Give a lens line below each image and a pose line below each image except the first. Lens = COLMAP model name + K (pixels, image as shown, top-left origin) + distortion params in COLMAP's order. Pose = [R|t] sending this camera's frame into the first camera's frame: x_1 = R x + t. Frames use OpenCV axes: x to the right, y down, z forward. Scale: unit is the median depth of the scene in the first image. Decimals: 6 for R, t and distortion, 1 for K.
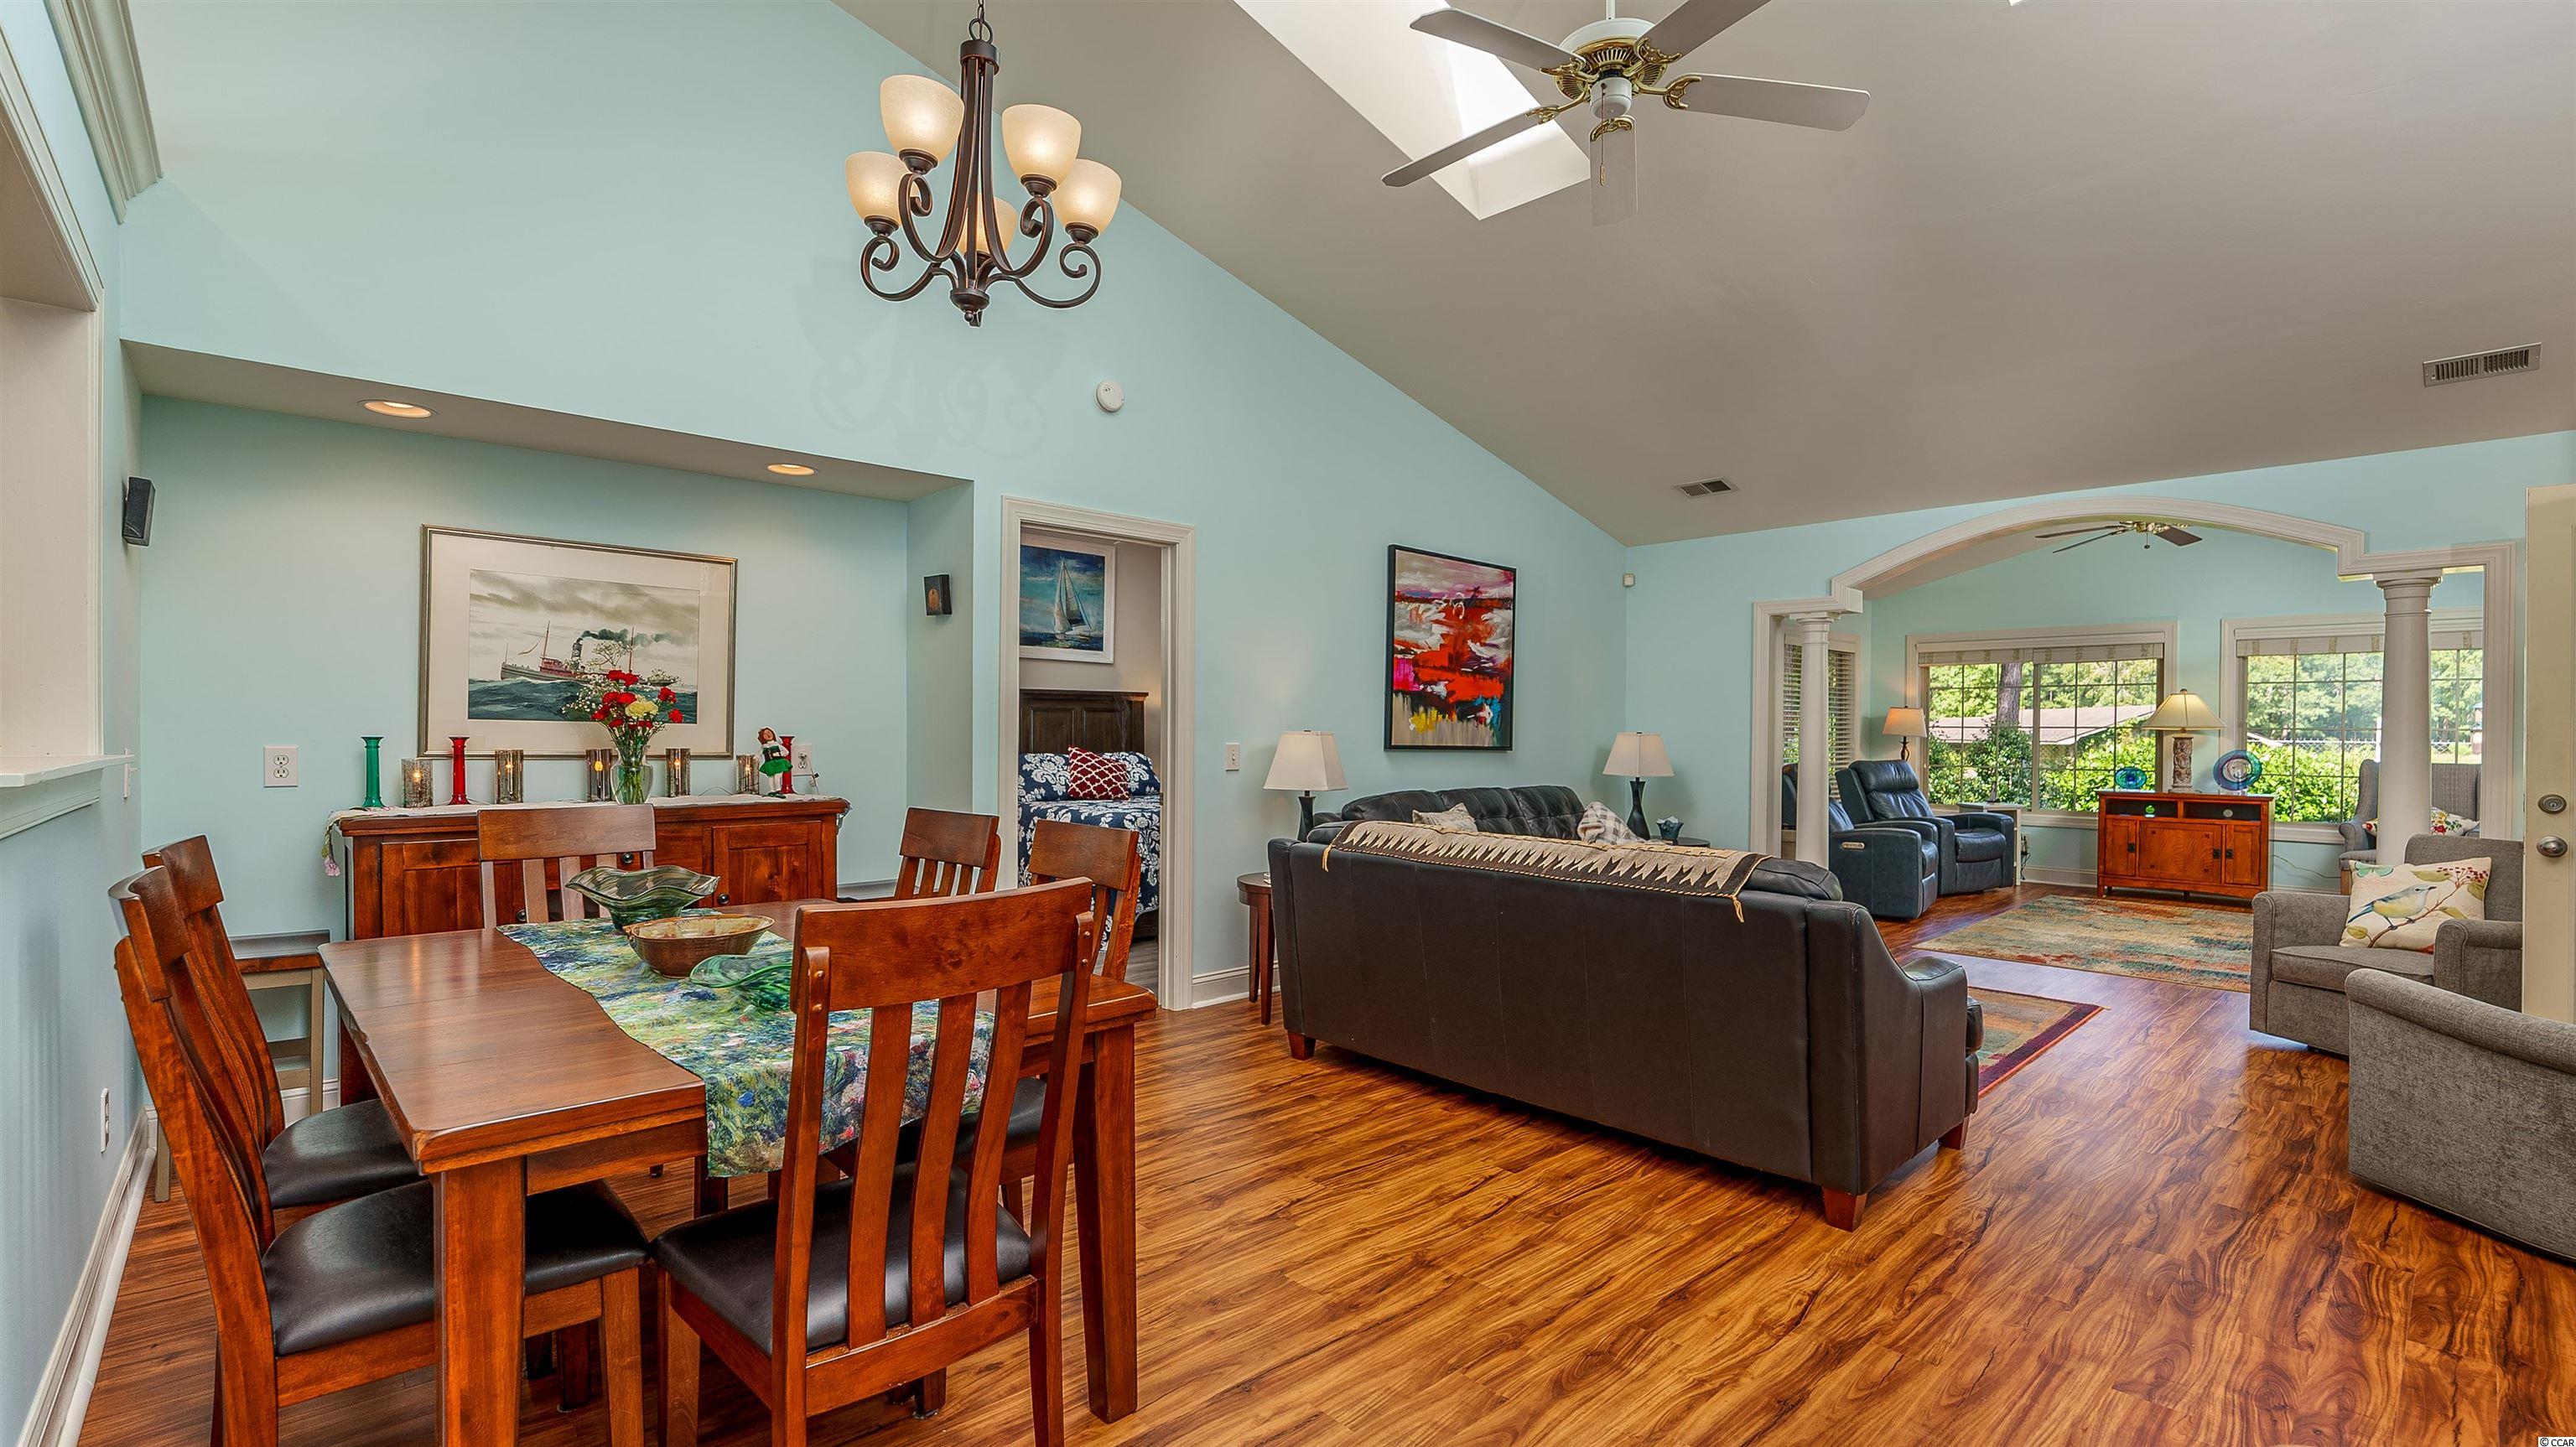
lens RADIAL K [[1128.8, 0, 1304.5], [0, 1128.8, 740.1], [0, 0, 1]] dist [-0.020495, 0.004348]
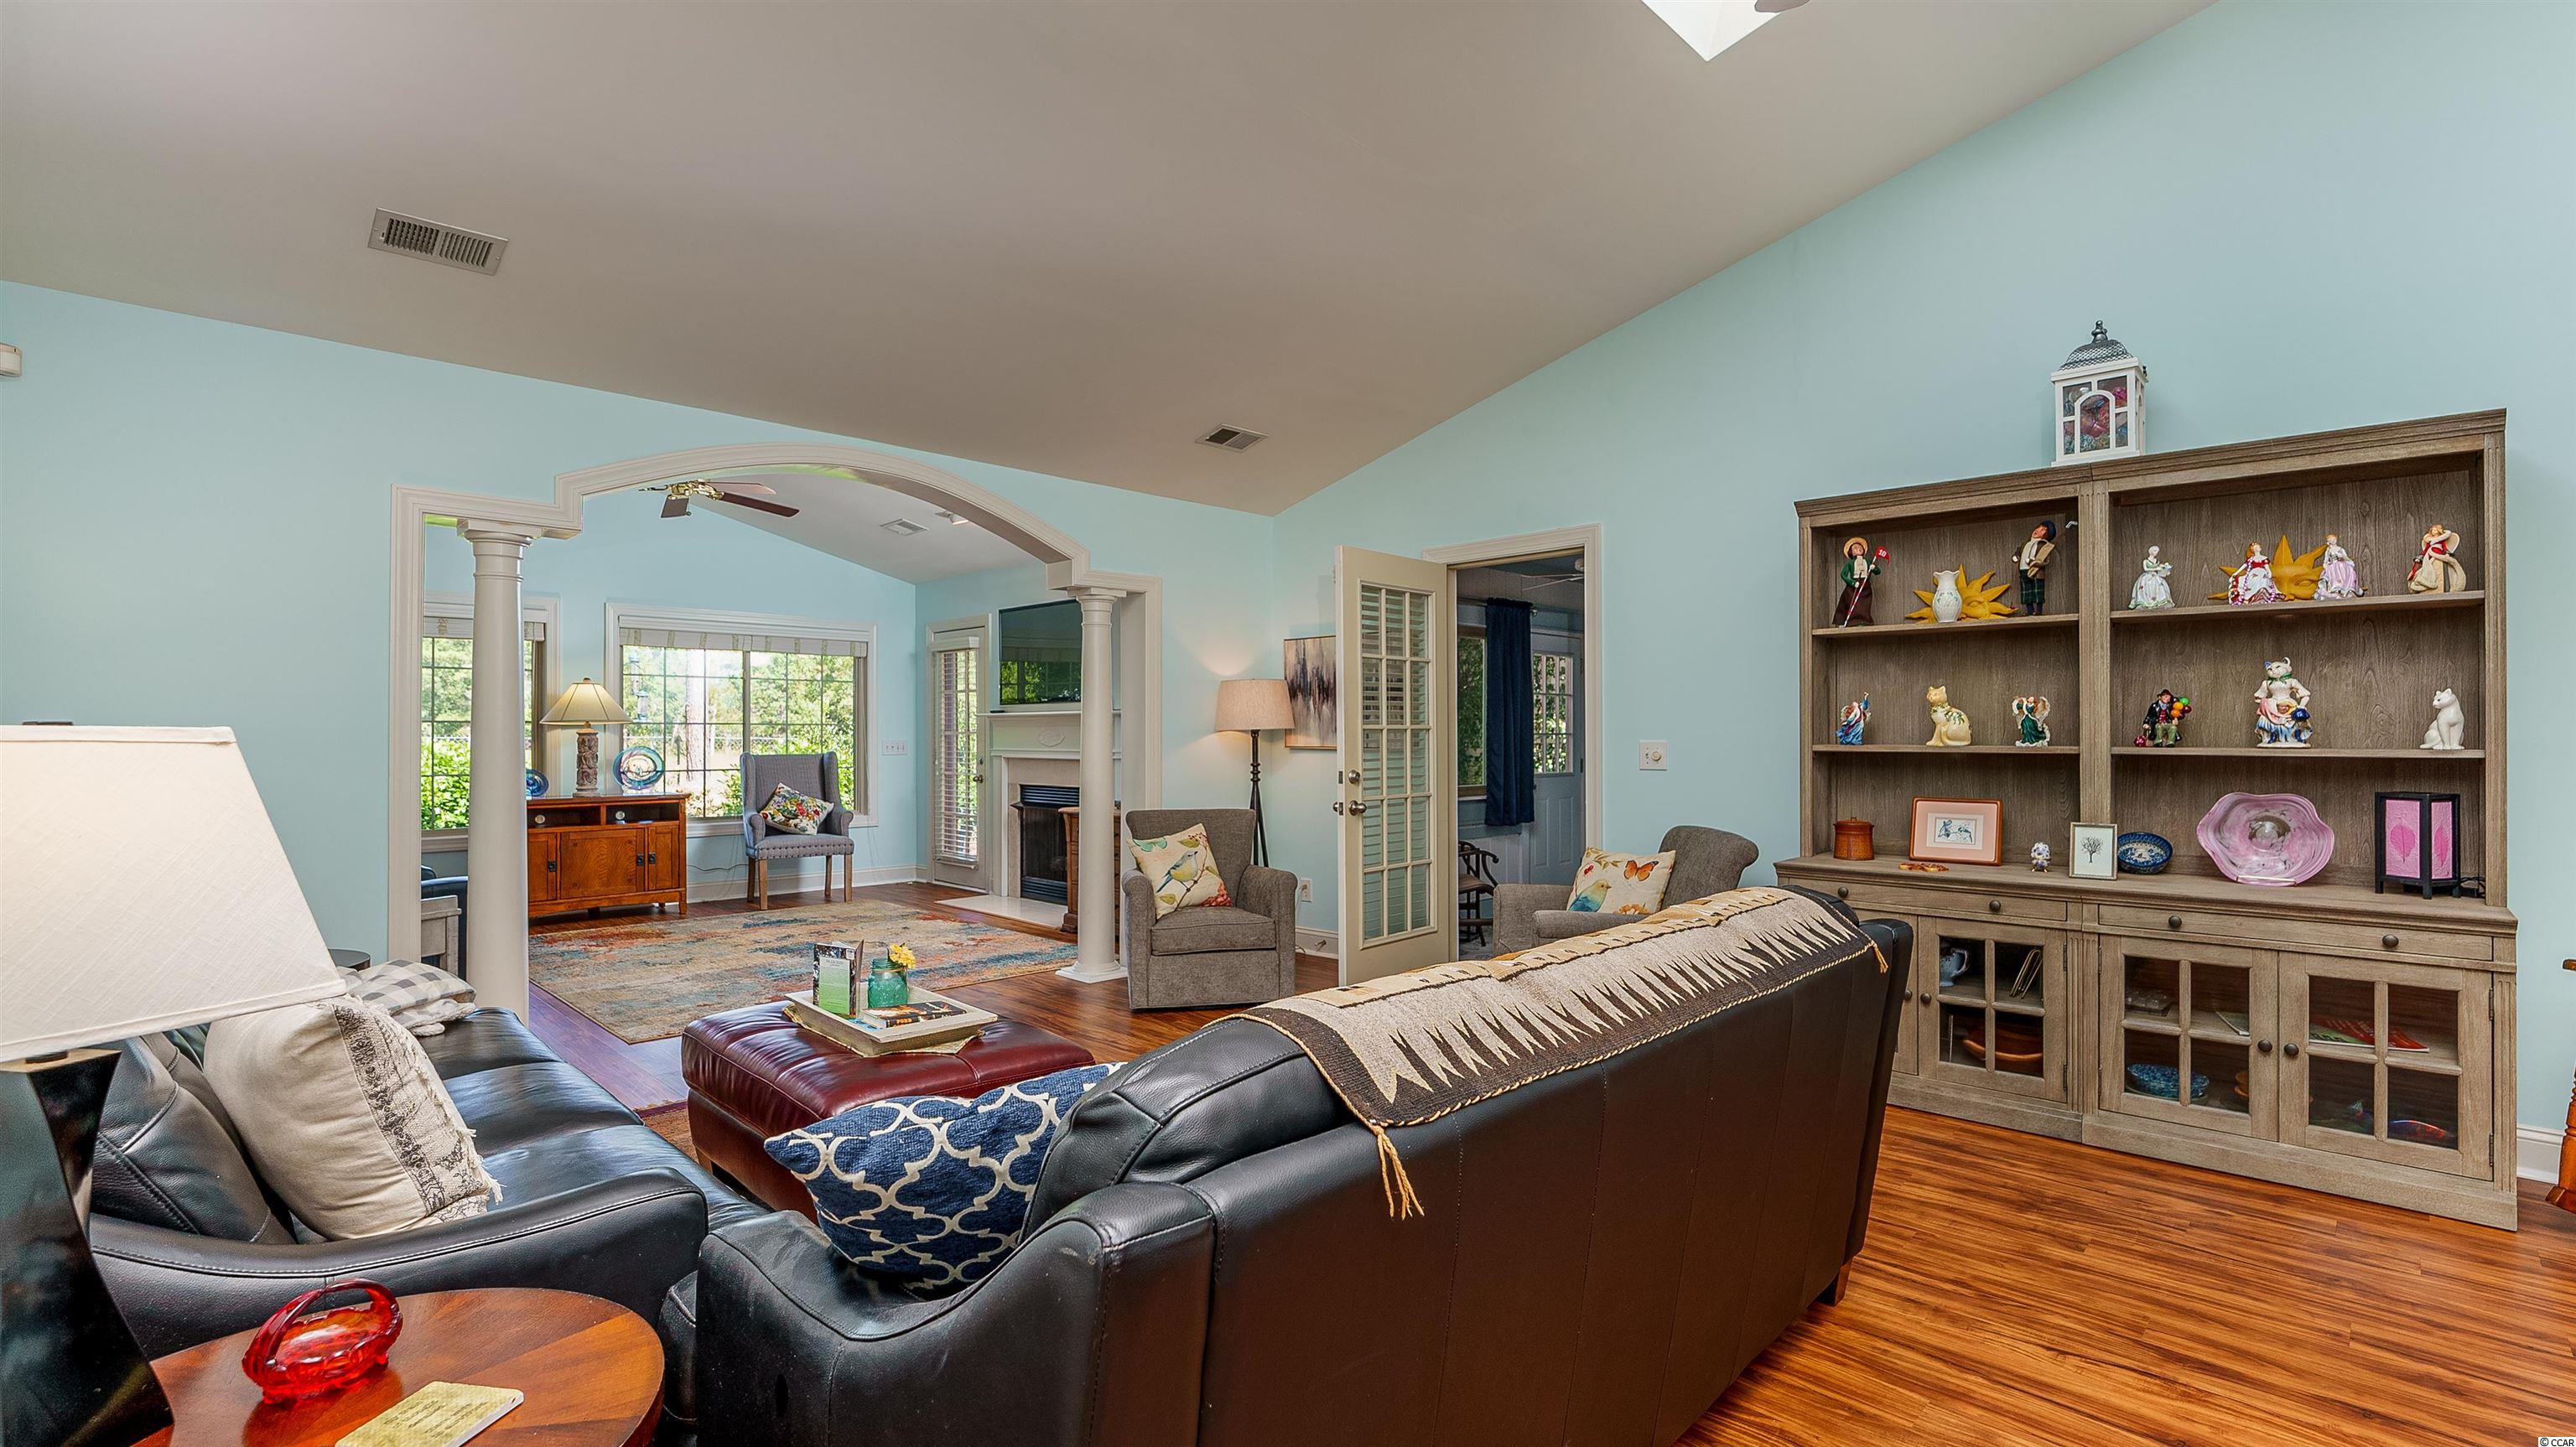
lens RADIAL K [[1128.8, 0, 1295.7], [0, 1128.8, 726.2], [0, 0, 1]] dist [-0.020495, 0.004348]
pose [[-0.043529, -0.001365, 0.999051, -0.240933], [0.010375, 0.999945, 0.001818, -0.007872], [-0.998998, 0.010444, -0.043512, 0.968051]]
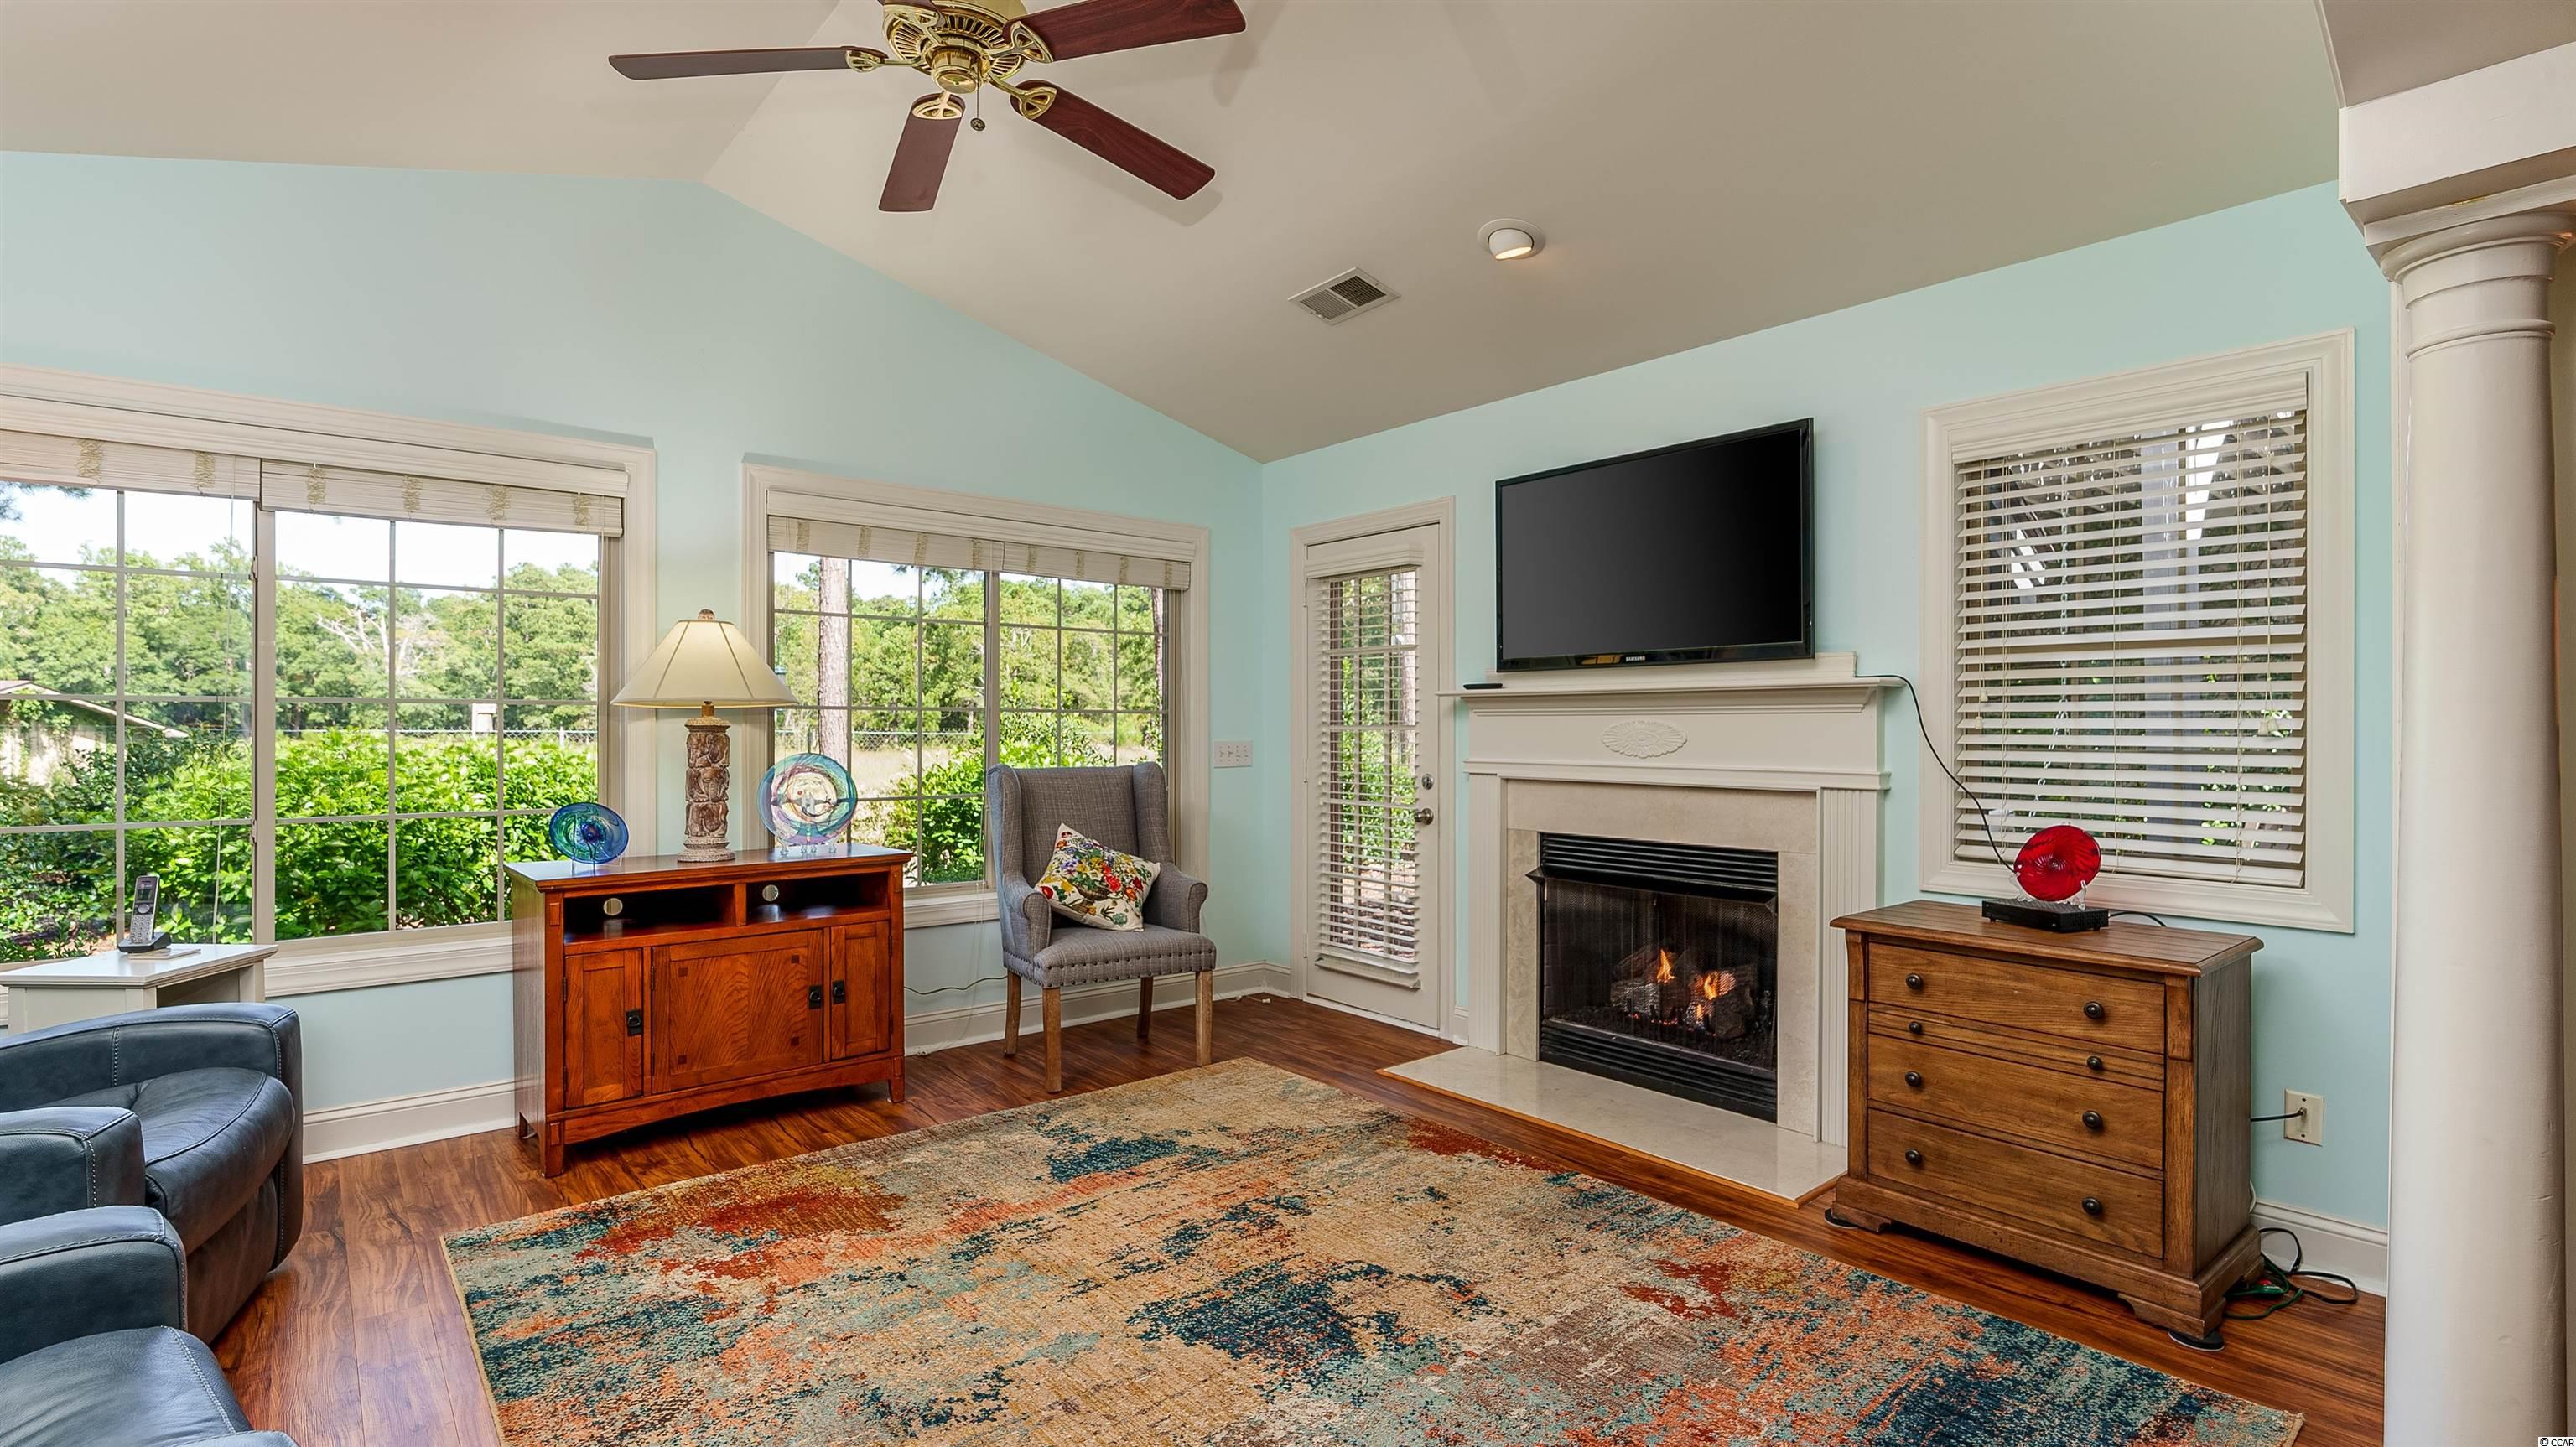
lens RADIAL K [[1175.9, 0, 1287.7], [0, 1175.9, 737.2], [0, 0, 1]] dist [-0.010853, -0.000295]
pose [[0.054226, -0.015416, 0.998410, 0.728059], [0.007475, 0.999859, 0.015032, -0.007091], [-0.998501, 0.006648, 0.054334, 1.530012]]
